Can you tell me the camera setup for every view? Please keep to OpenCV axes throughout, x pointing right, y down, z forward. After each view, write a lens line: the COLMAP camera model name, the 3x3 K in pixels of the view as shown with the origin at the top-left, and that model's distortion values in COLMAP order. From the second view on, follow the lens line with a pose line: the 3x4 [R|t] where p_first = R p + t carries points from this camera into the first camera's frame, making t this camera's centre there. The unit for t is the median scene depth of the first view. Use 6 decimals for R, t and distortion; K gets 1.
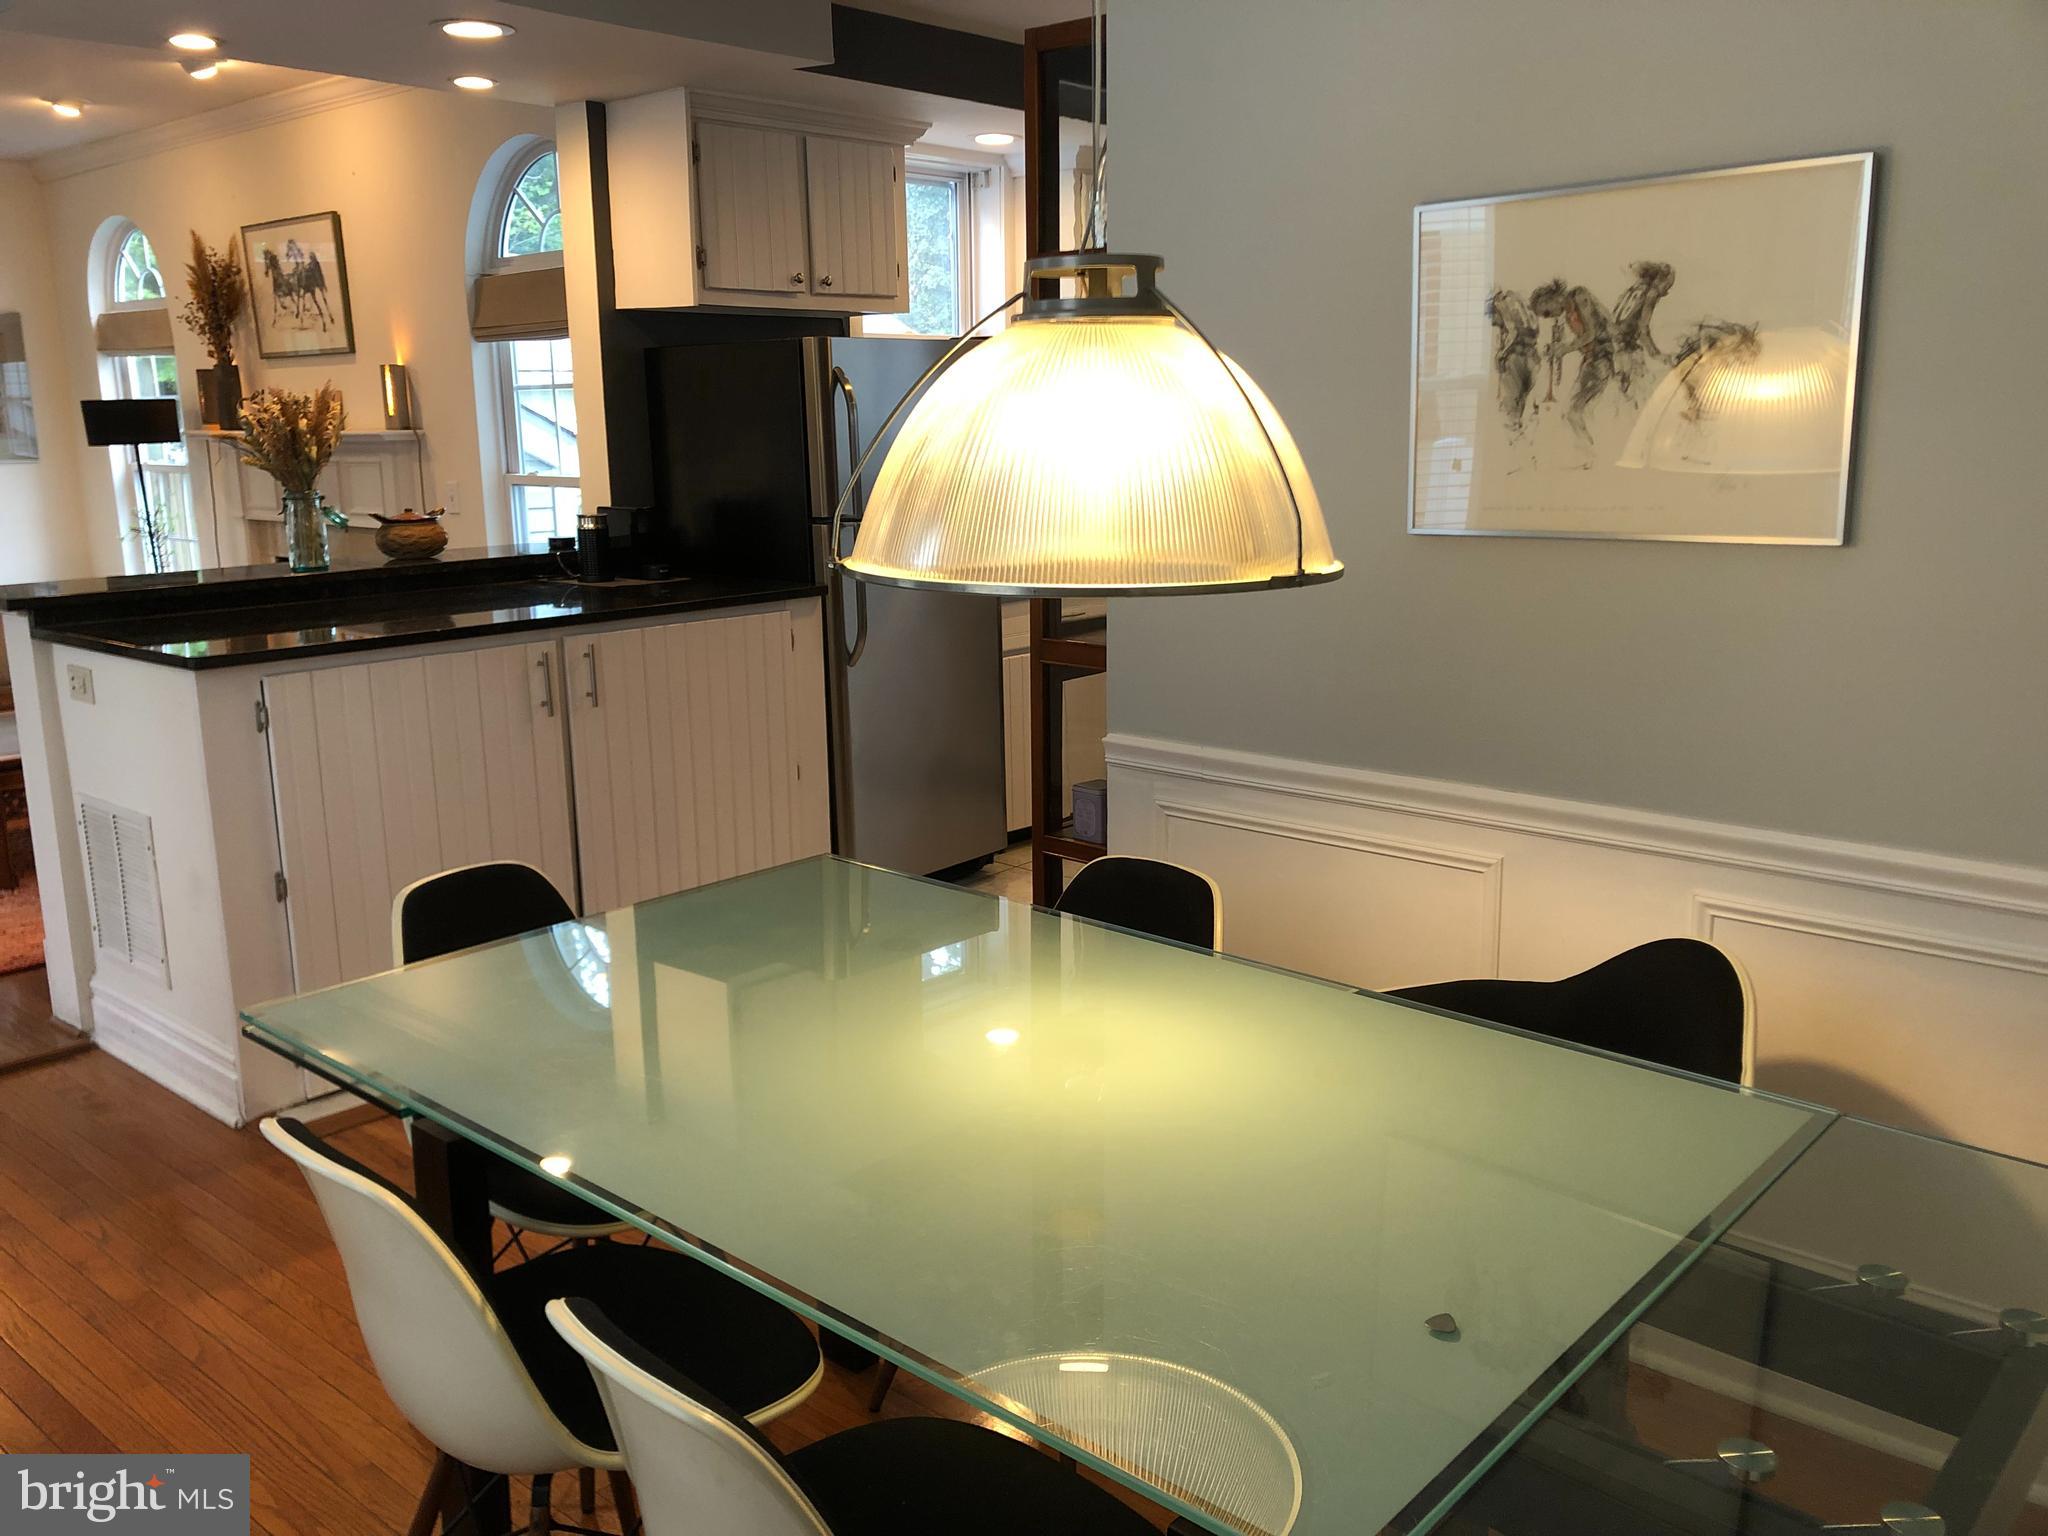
lens RADIAL K [[1677.2, 0, 1024.0], [0, 1677.2, 768.0], [0, 0, 1]] dist [0.043750, -0.008847]
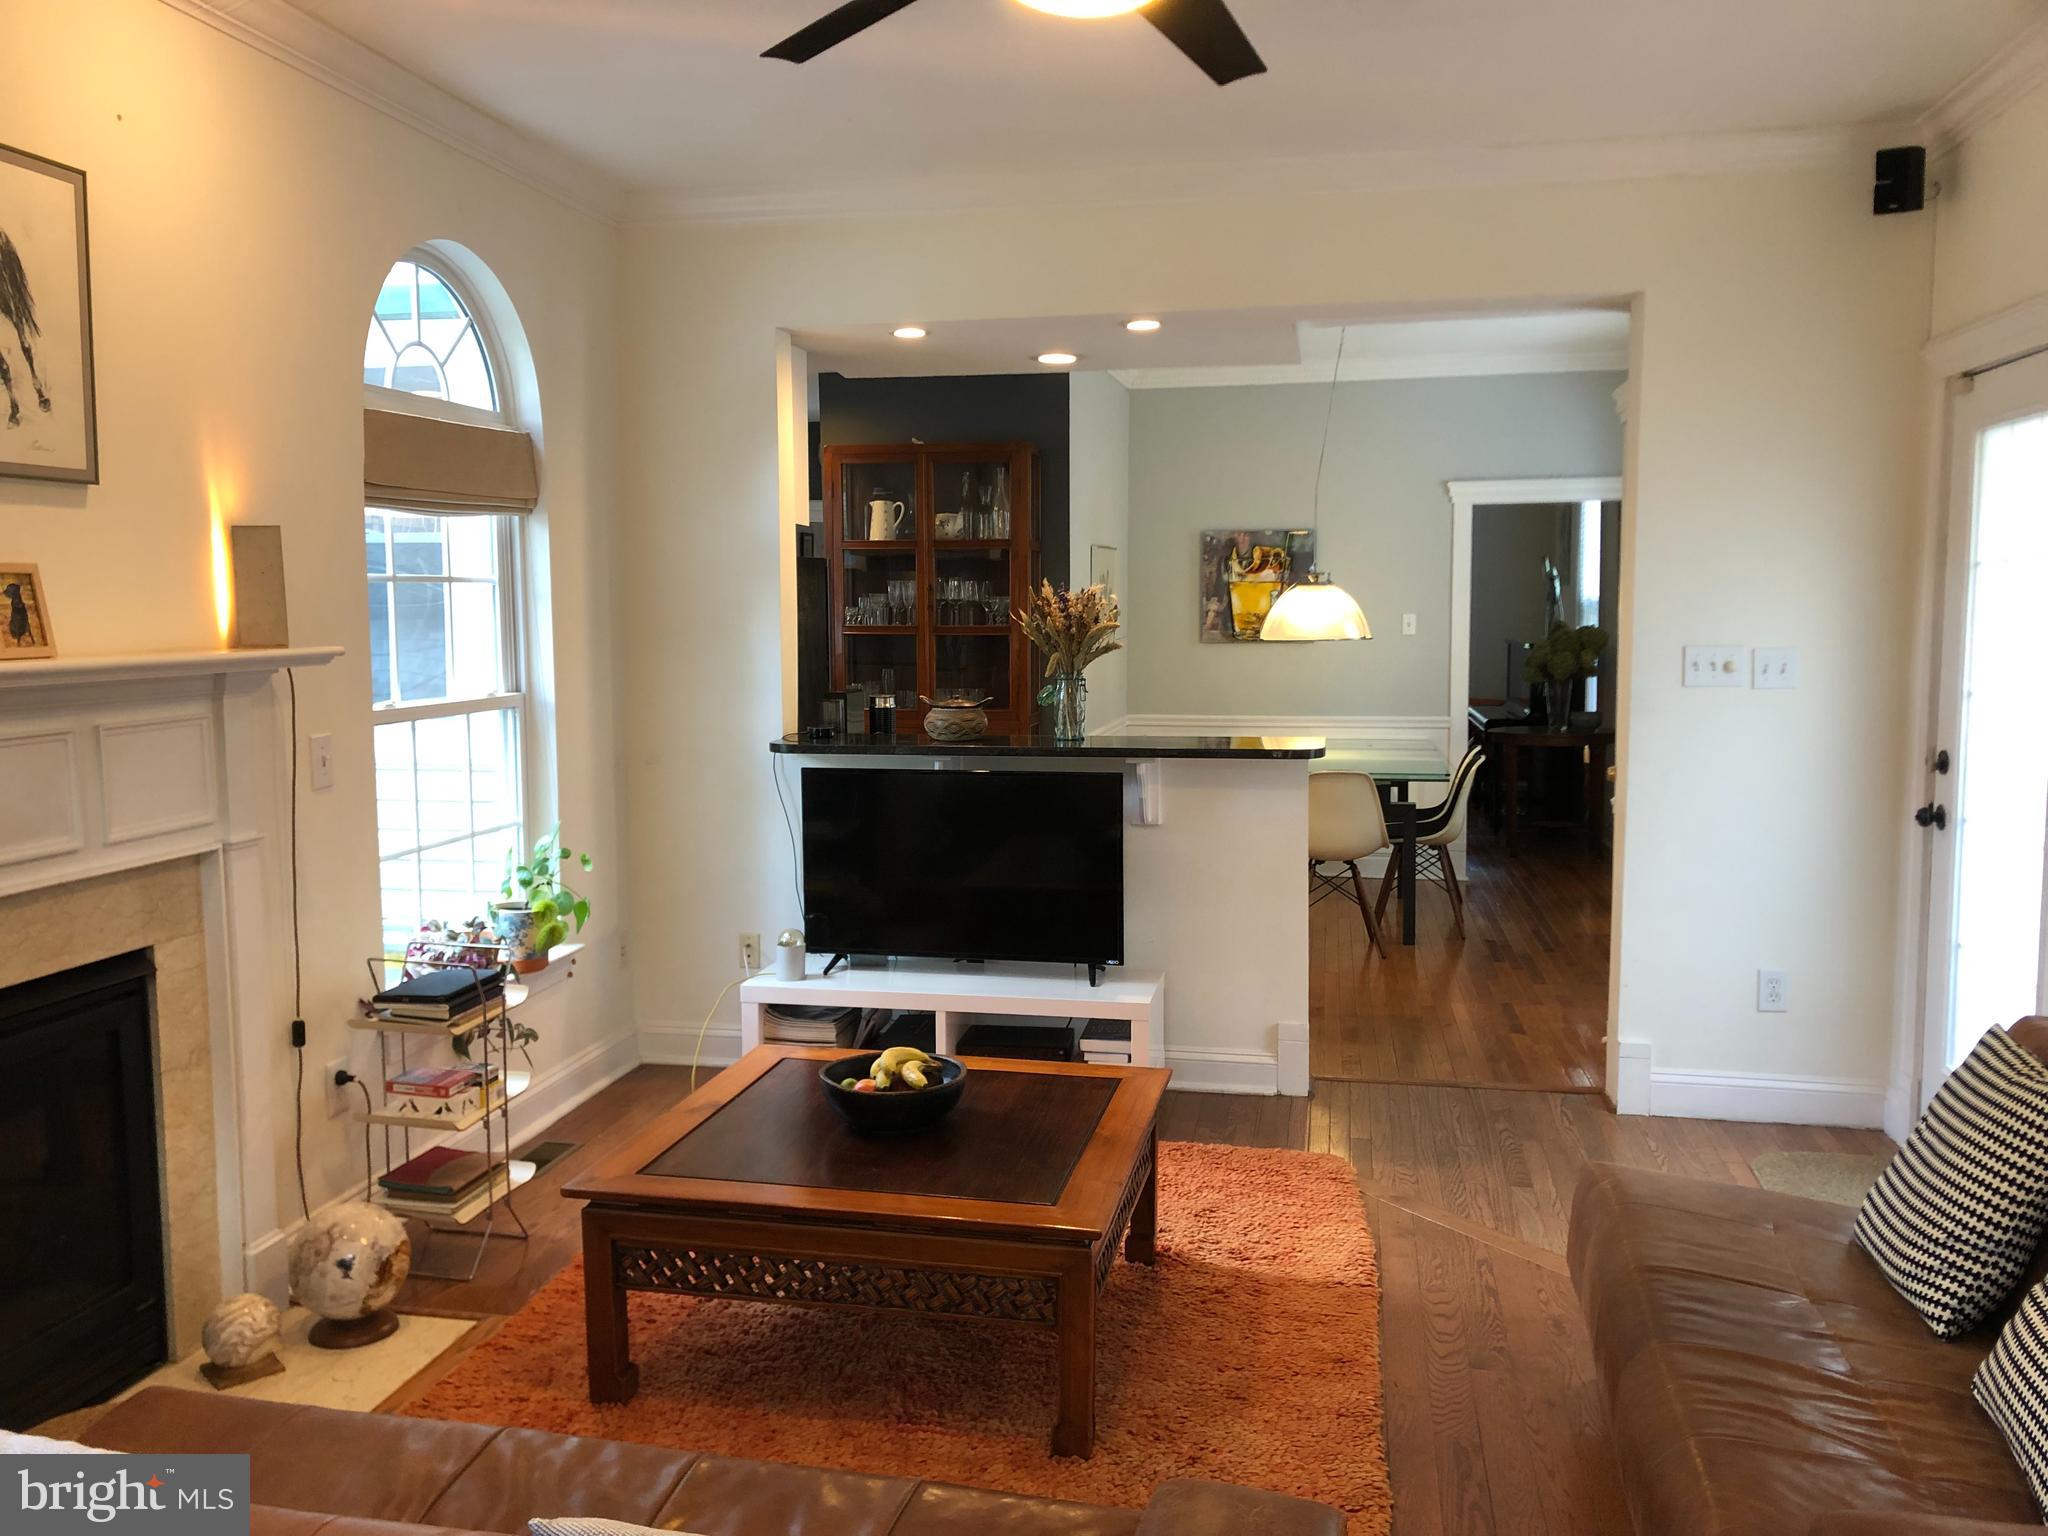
lens RADIAL K [[1634.0, 0, 962.0], [0, 1634.0, 761.8], [0, 0, 1]] dist [0.032096, -0.020456]
pose [[-0.477257, -0.067494, 0.876168, -2.478716], [0.199138, 0.962802, 0.182640, -0.582520], [-0.855903, 0.261644, -0.446063, 2.838797]]
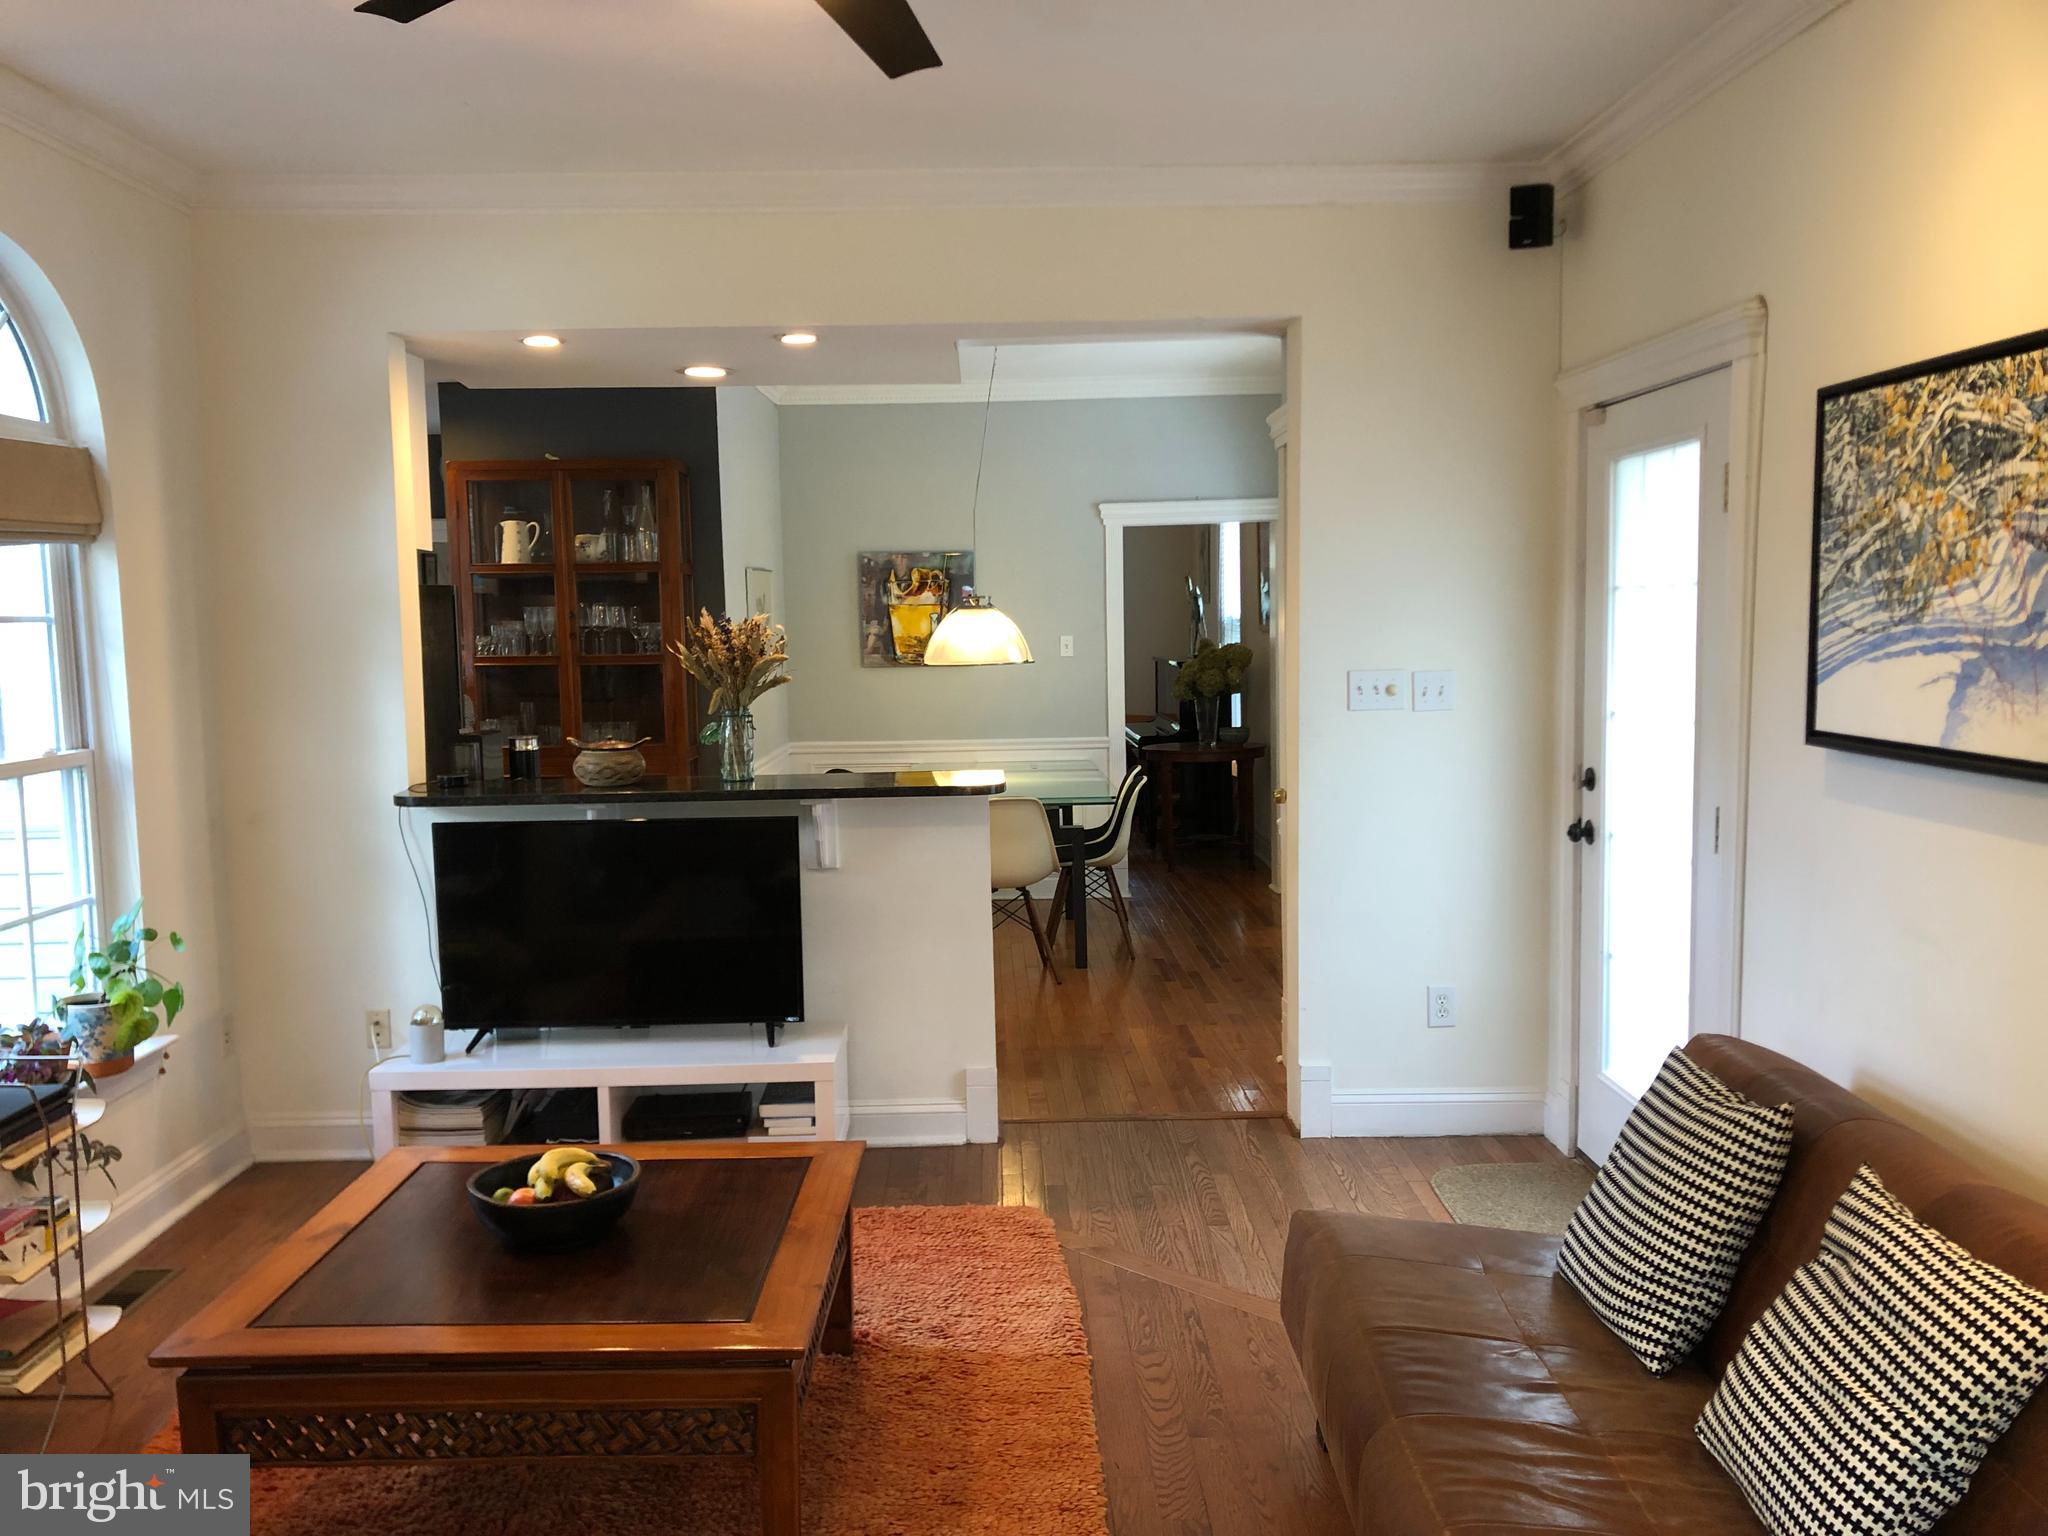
lens RADIAL K [[1634.0, 0, 962.0], [0, 1634.0, 761.8], [0, 0, 1]] dist [0.032096, -0.020456]
pose [[-0.654569, -0.040943, 0.754893, -2.340957], [0.189037, 0.957948, 0.215871, -0.593632], [-0.731987, 0.284005, -0.619303, 2.777622]]
